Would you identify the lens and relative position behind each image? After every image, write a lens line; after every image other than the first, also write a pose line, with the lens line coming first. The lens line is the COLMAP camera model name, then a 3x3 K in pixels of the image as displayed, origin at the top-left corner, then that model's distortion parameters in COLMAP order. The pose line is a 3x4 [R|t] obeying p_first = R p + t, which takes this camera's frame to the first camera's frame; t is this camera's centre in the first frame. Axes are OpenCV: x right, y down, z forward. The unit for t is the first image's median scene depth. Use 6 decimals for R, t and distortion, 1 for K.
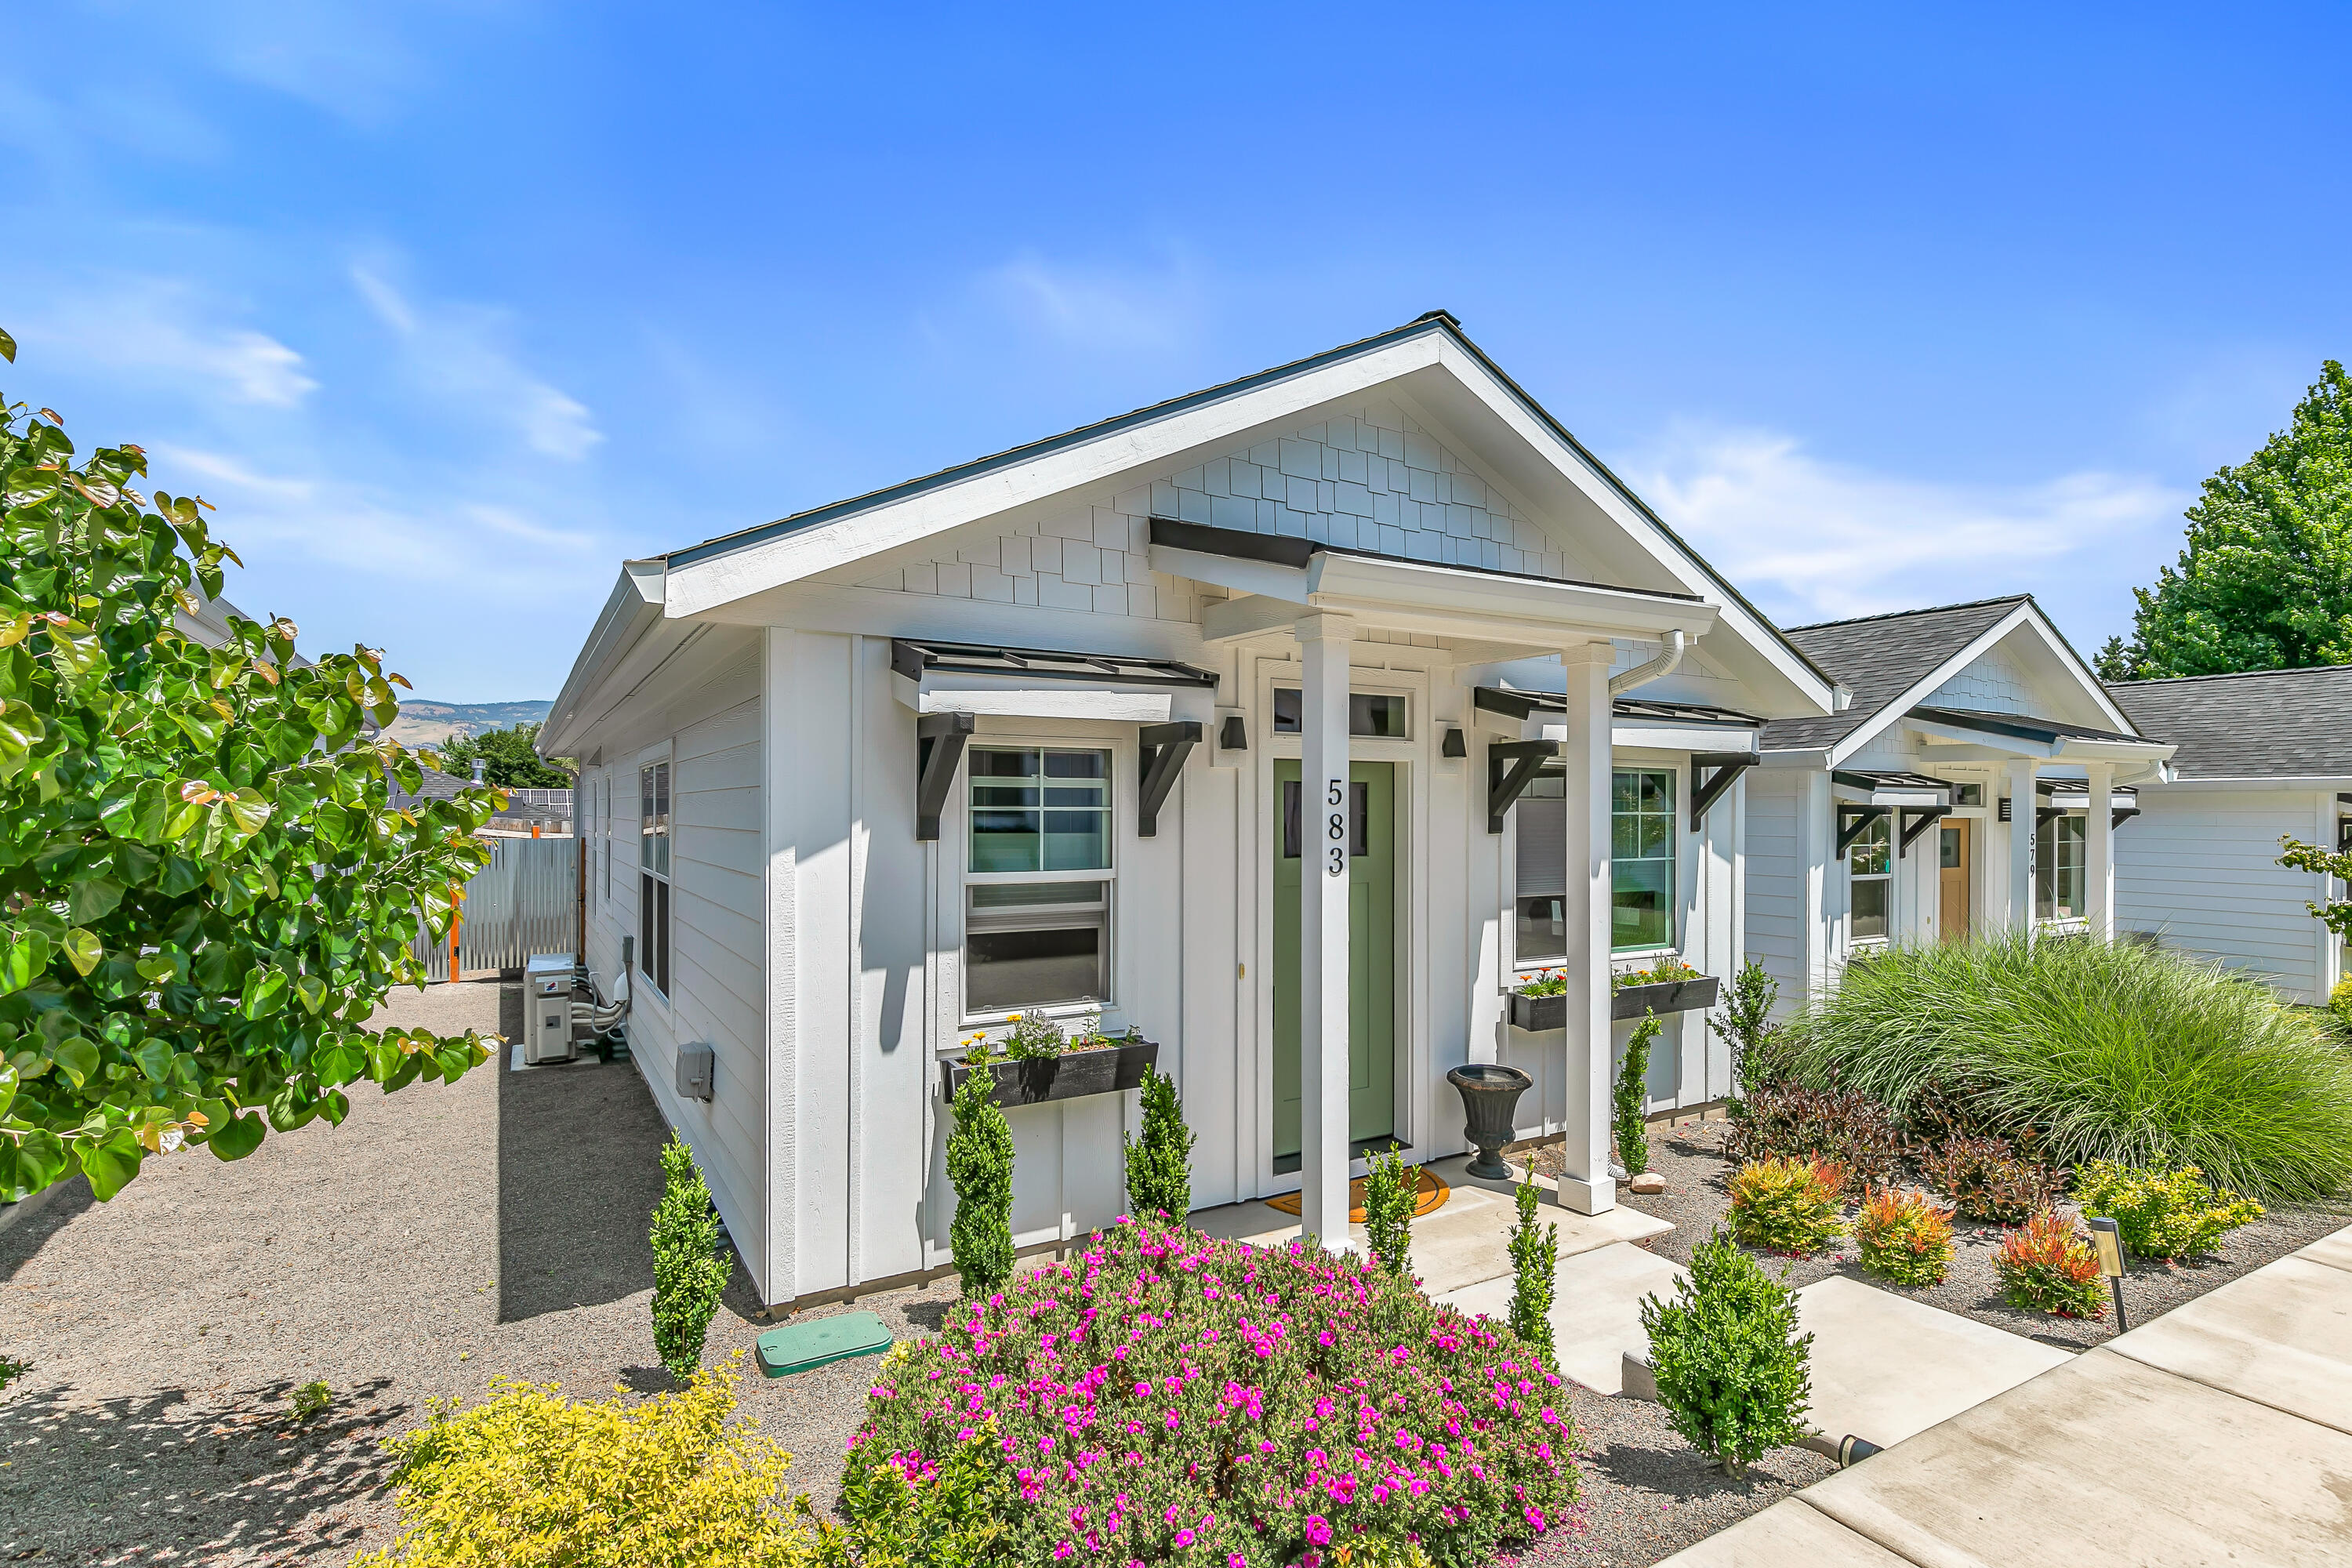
lens RADIAL K [[1140.5, 0, 1173.5], [0, 1140.5, 800.5], [0, 0, 1]] dist [0.018493, -0.000257]
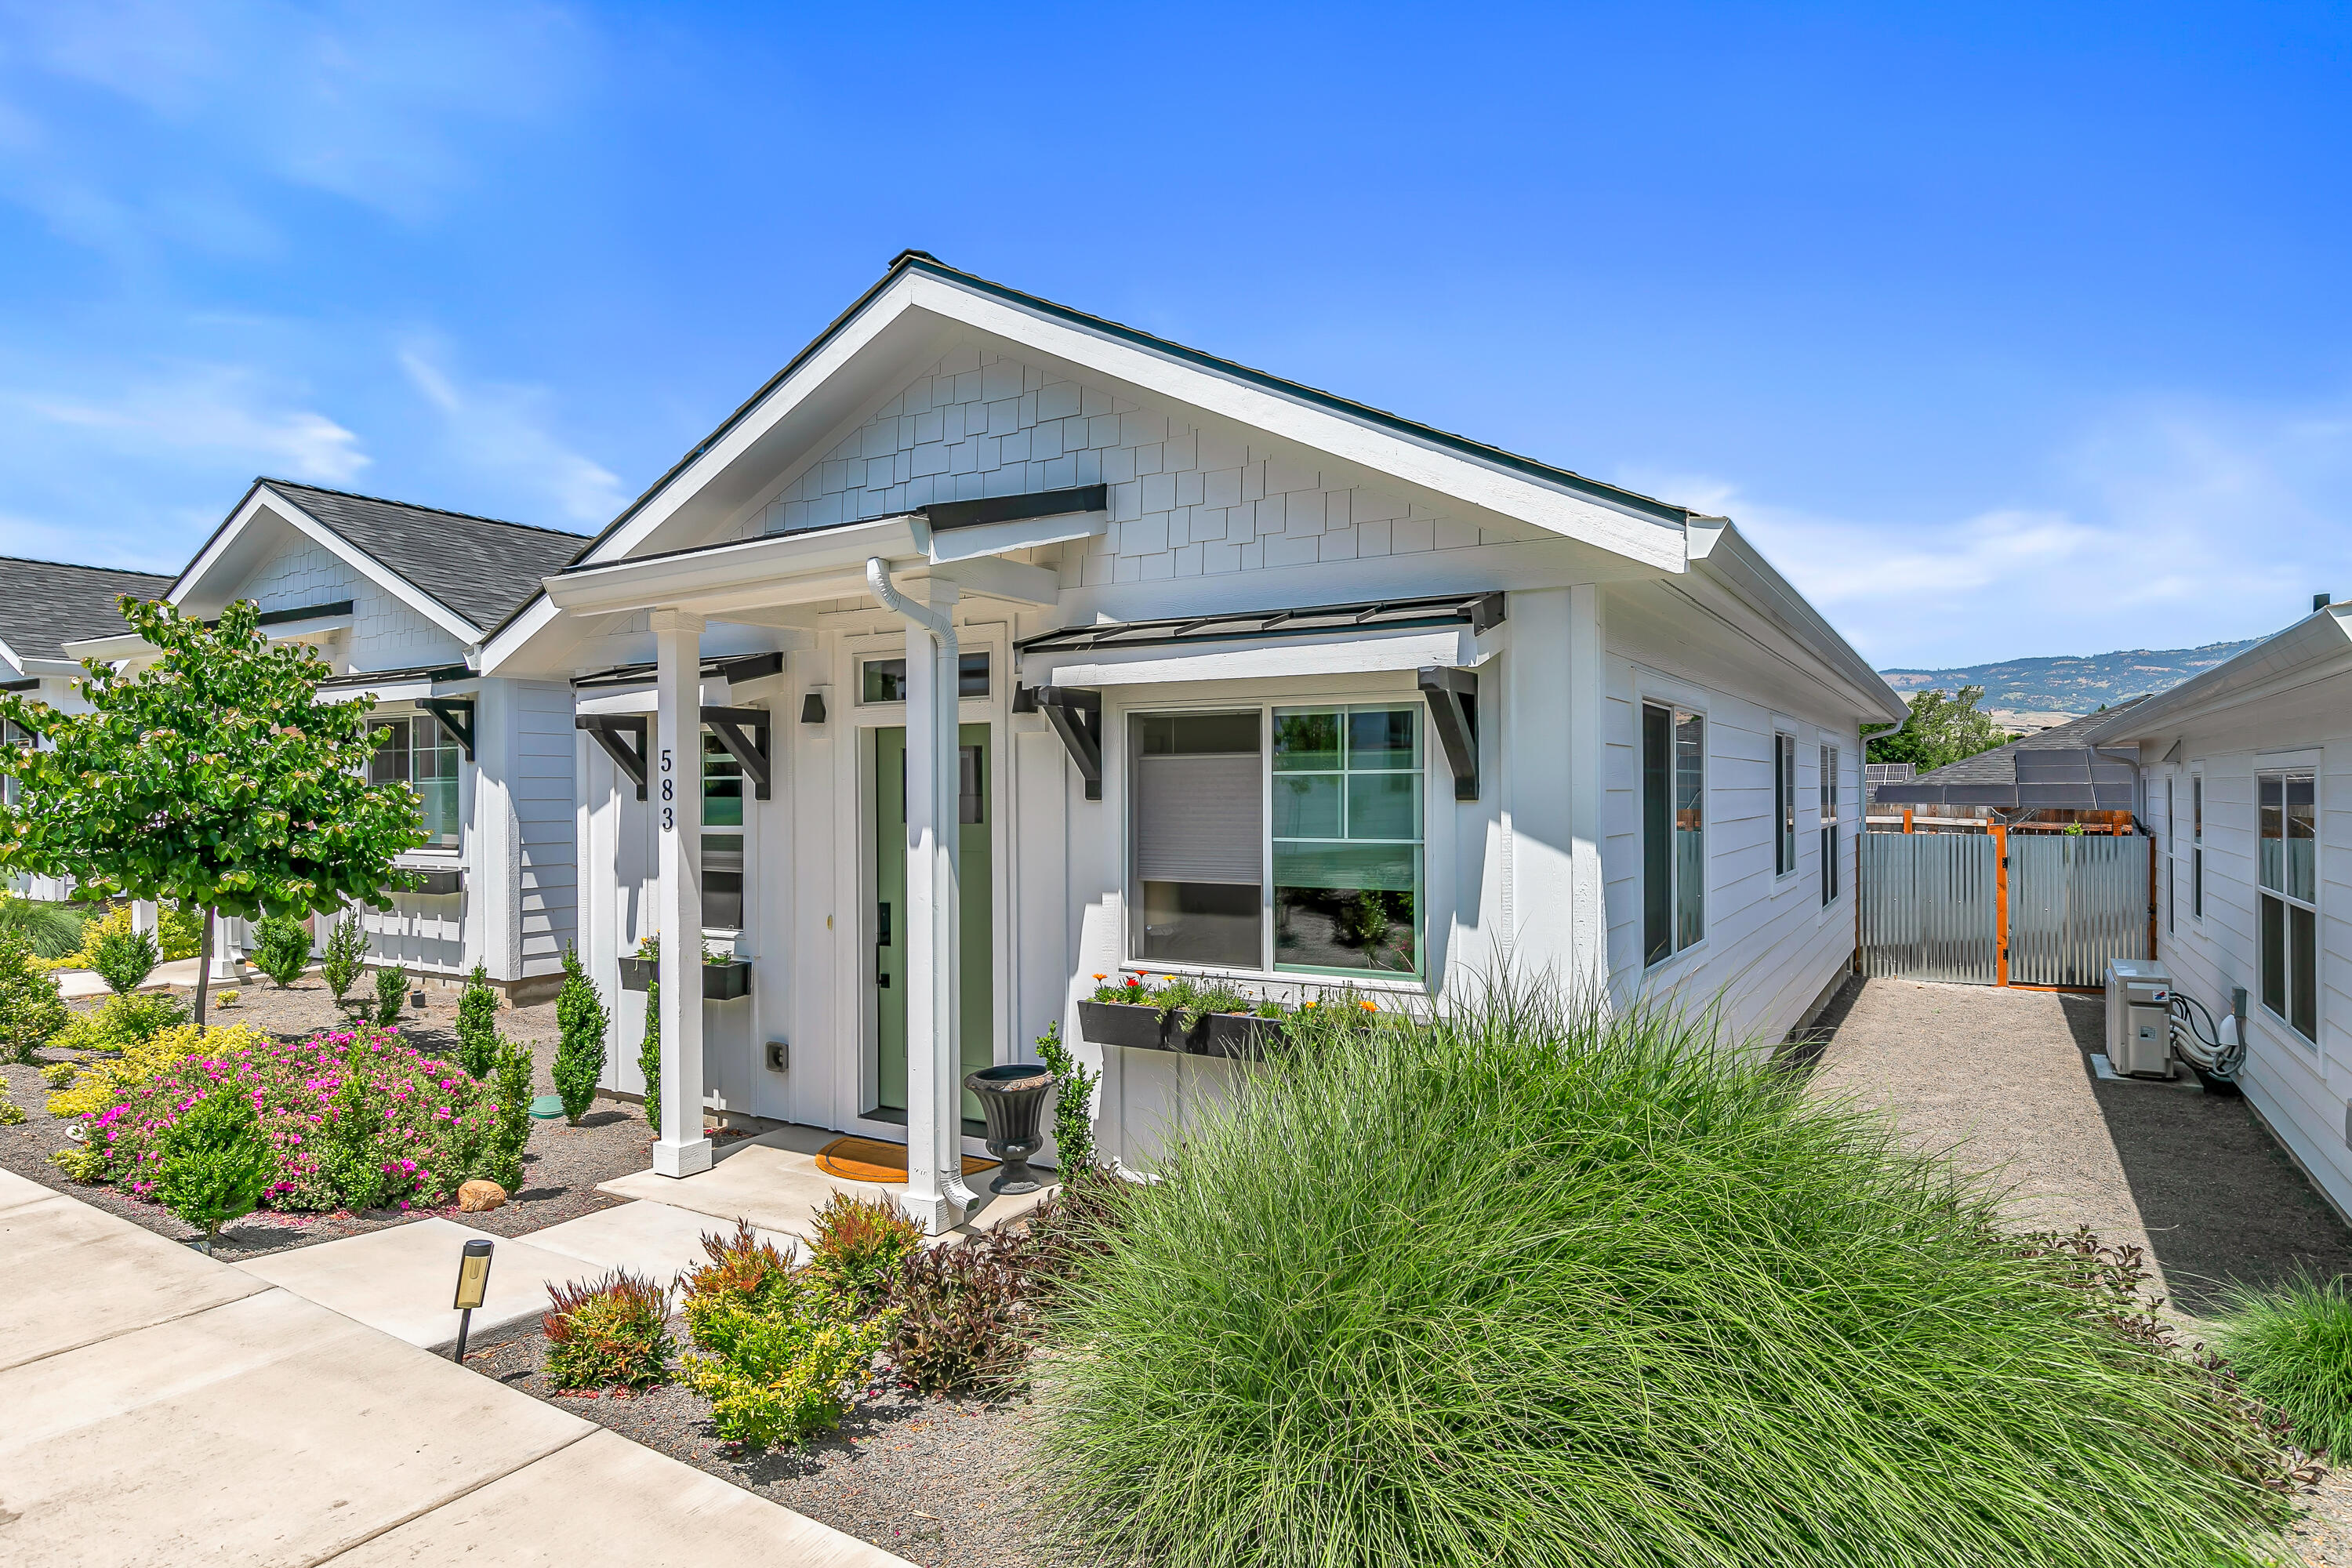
lens RADIAL K [[1280.2, 0, 1176.0], [0, 1280.2, 784.0], [0, 0, 1]] dist [0.001307, -0.000446]
pose [[0.468992, -0.011552, -0.883127, 1.250075], [0.014271, 0.999883, -0.005501, 0.025663], [0.883087, -0.010023, 0.469102, 0.677631]]
